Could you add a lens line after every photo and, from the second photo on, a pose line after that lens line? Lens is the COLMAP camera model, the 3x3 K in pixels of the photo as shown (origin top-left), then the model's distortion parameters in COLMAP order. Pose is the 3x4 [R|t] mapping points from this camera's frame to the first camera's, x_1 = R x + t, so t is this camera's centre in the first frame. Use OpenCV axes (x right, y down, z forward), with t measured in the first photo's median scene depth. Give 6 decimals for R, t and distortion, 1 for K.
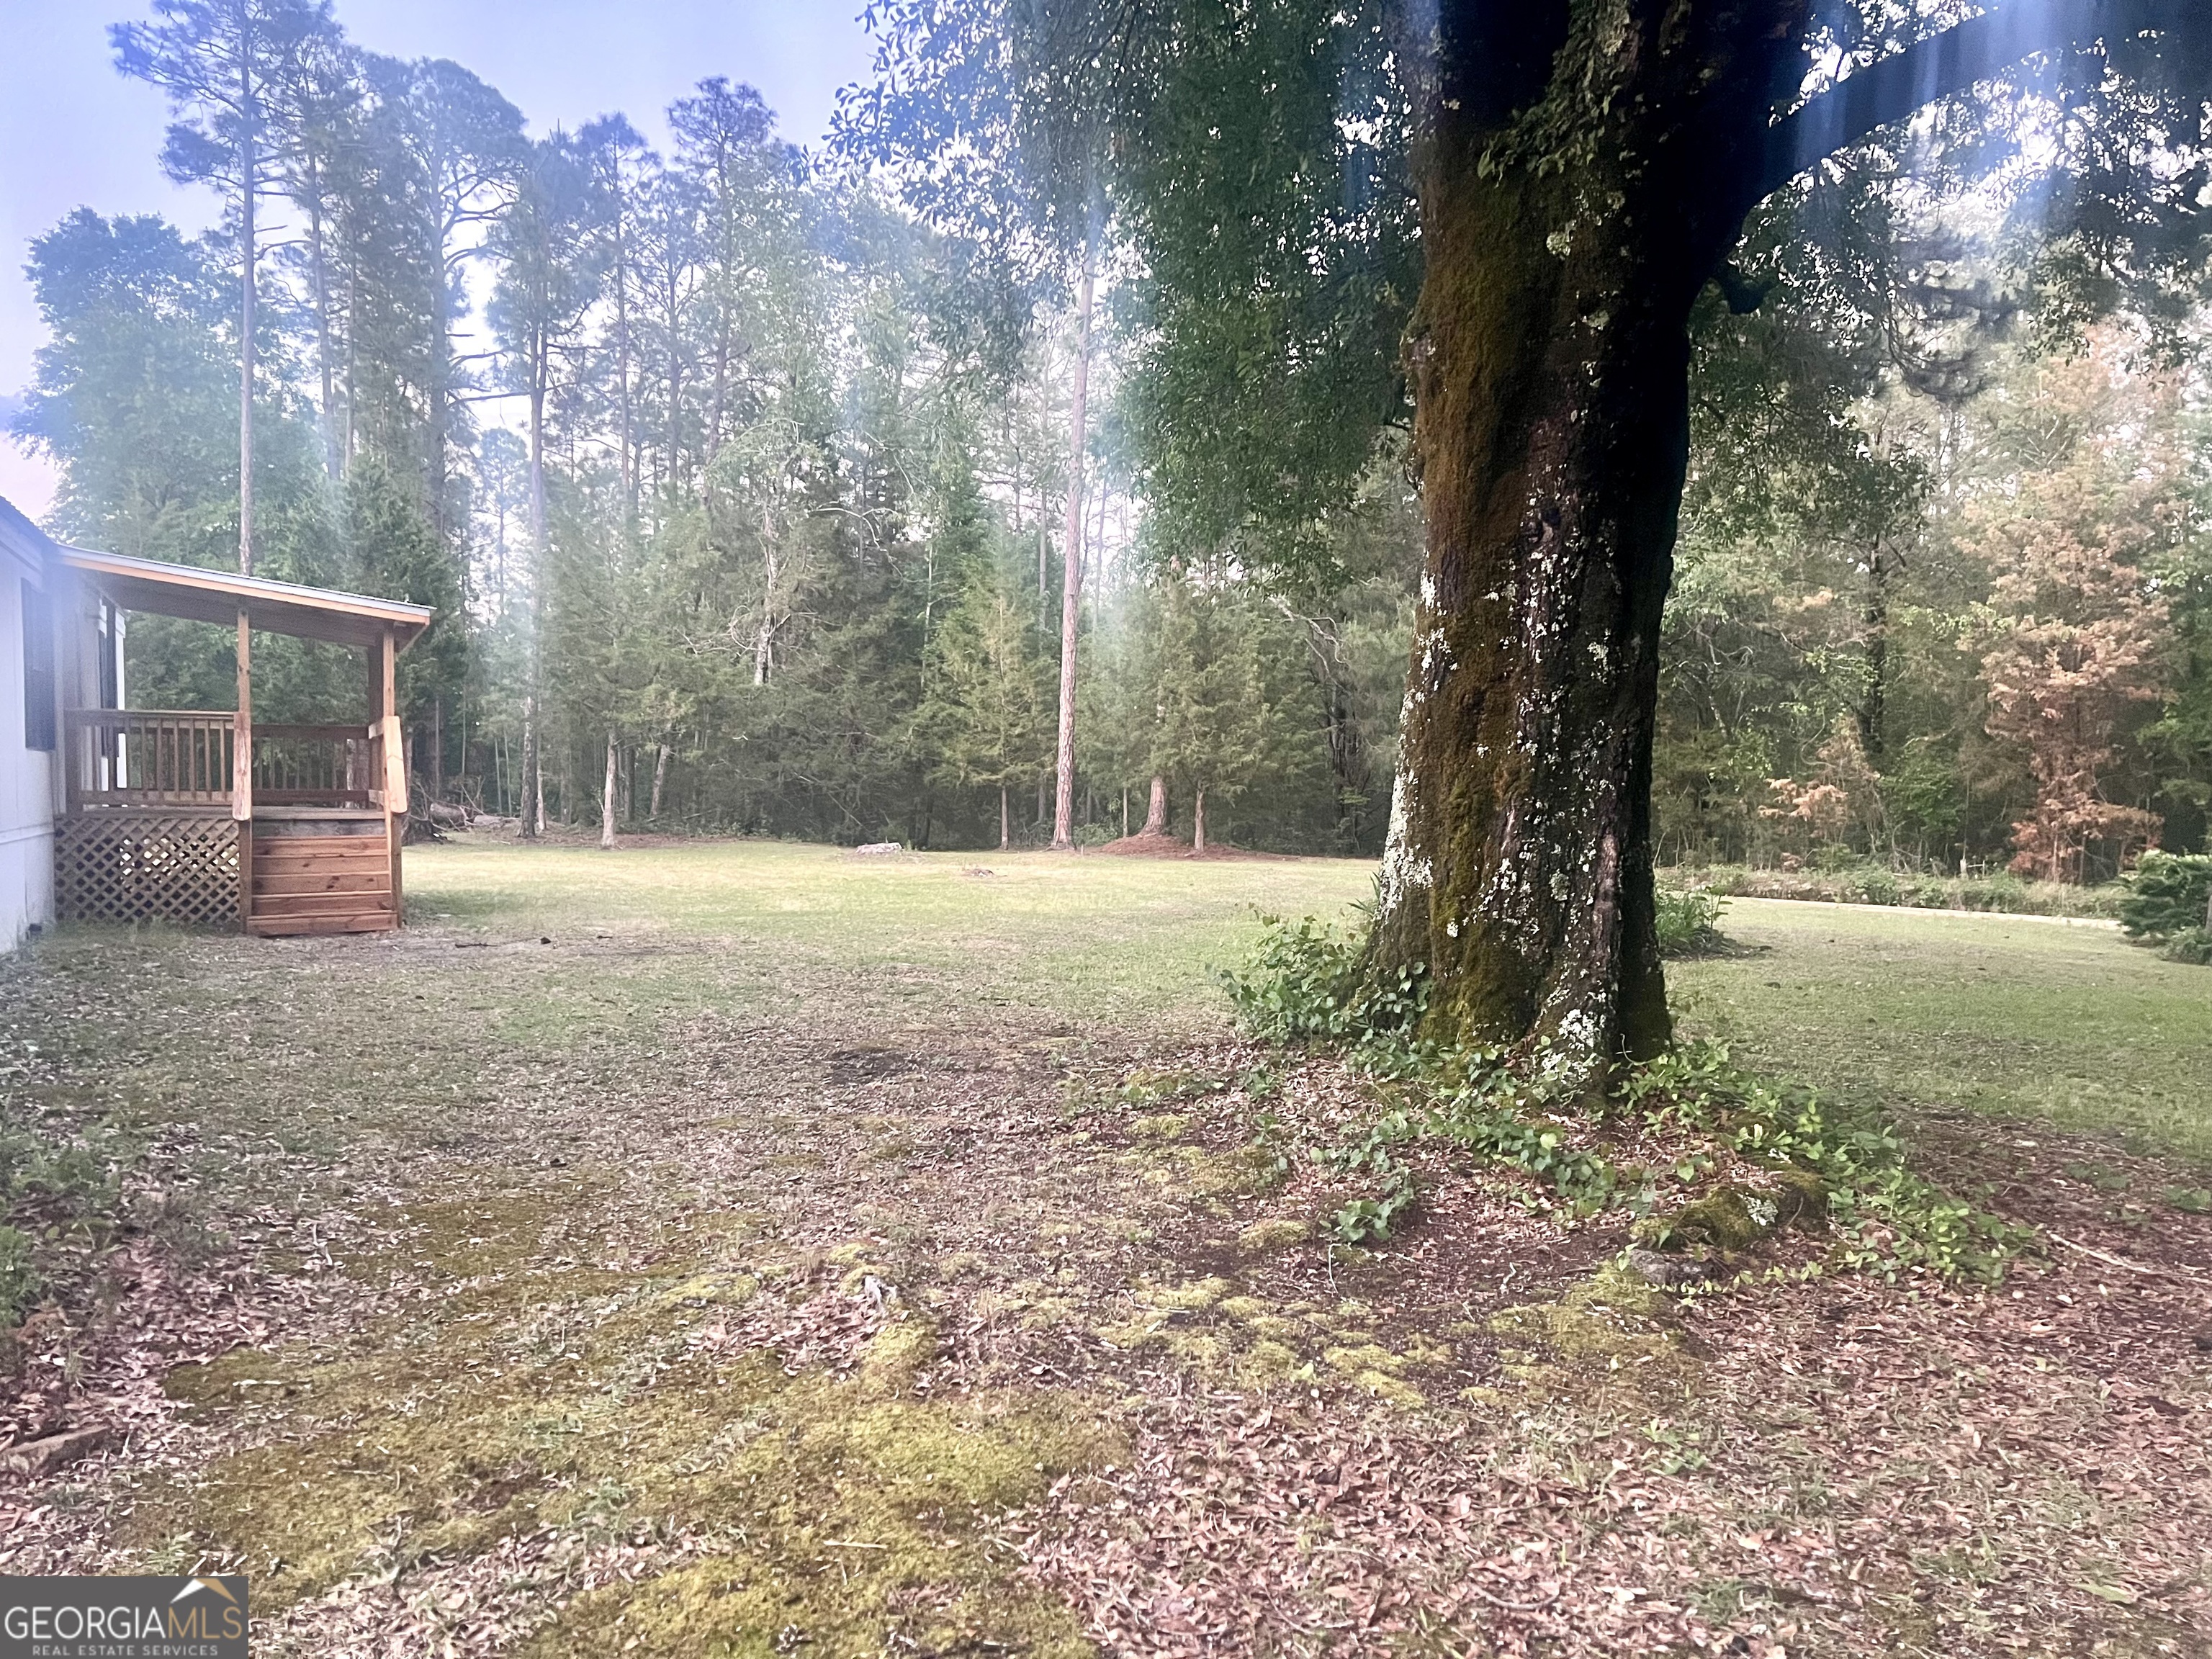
lens RADIAL K [[1679.7, 0, 1108.1], [0, 1679.7, 833.8], [0, 0, 1]] dist [0.024820, -0.026147]
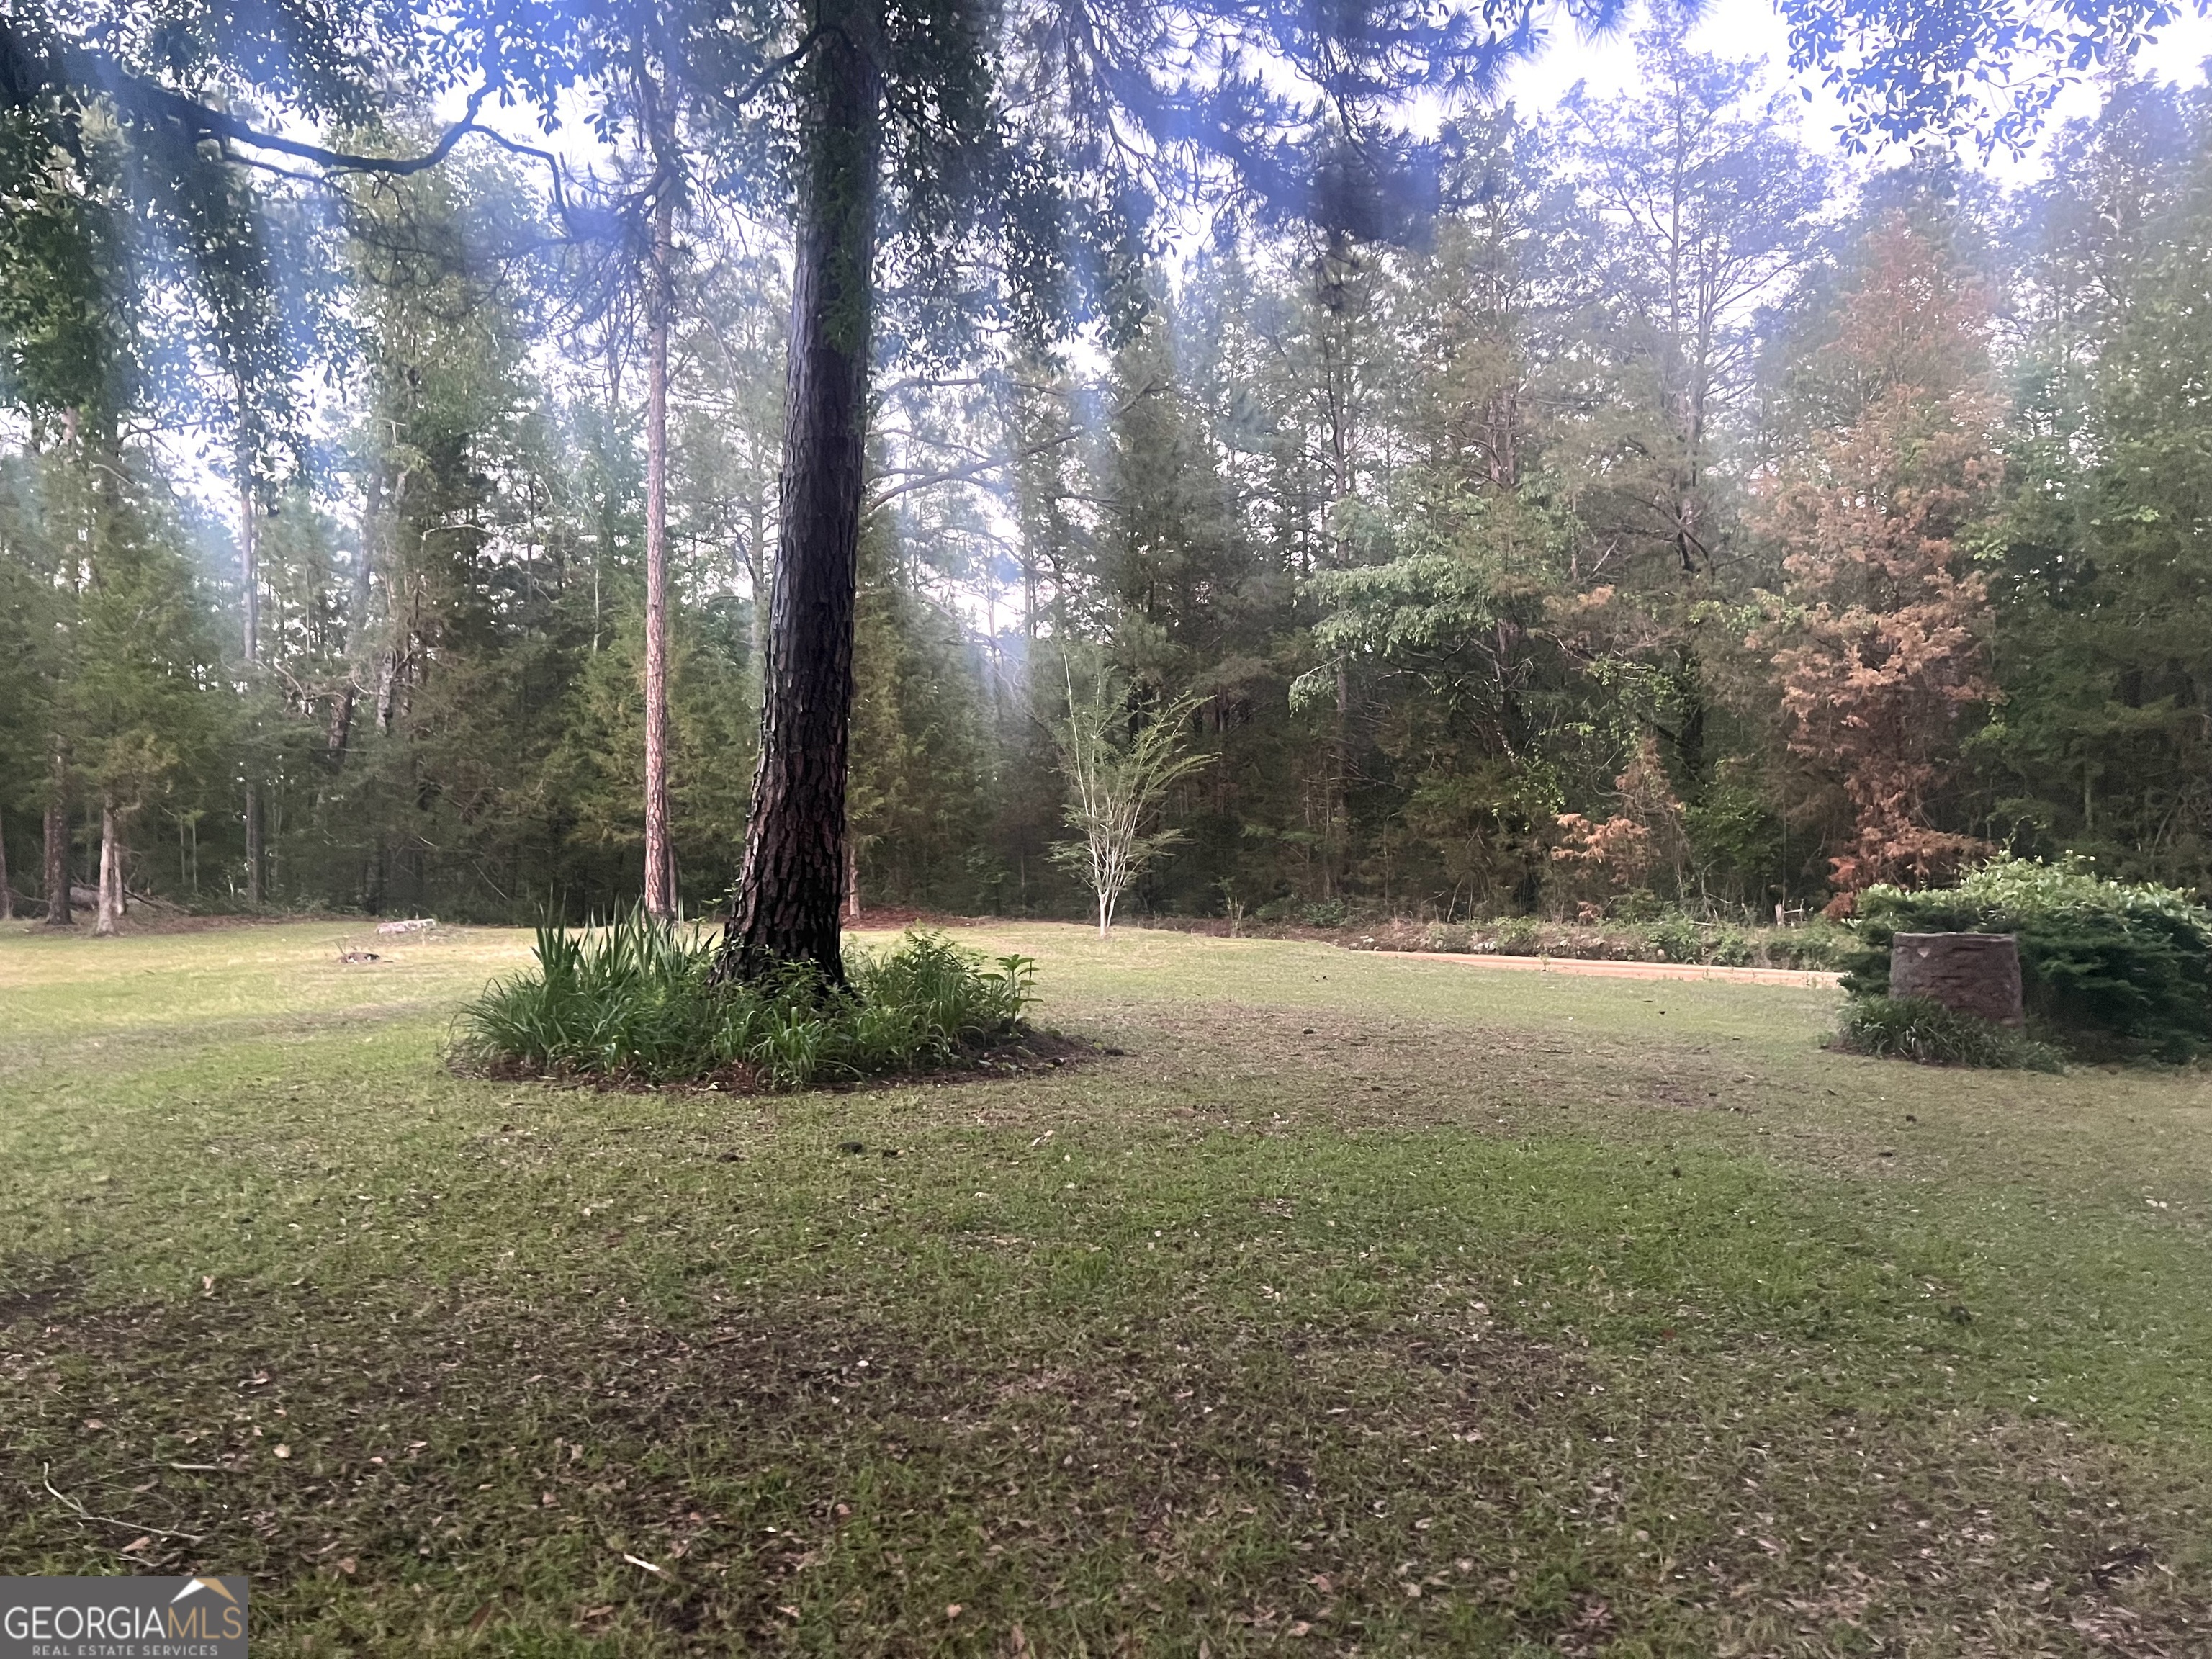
lens RADIAL K [[1679.7, 0, 1102.8], [0, 1679.7, 823.0], [0, 0, 1]] dist [0.024820, -0.026147]
pose [[0.999626, -0.025450, 0.009989, 0.180148], [0.025876, 0.998646, -0.045122, 0.004503], [-0.008827, 0.045363, 0.998932, 0.187409]]
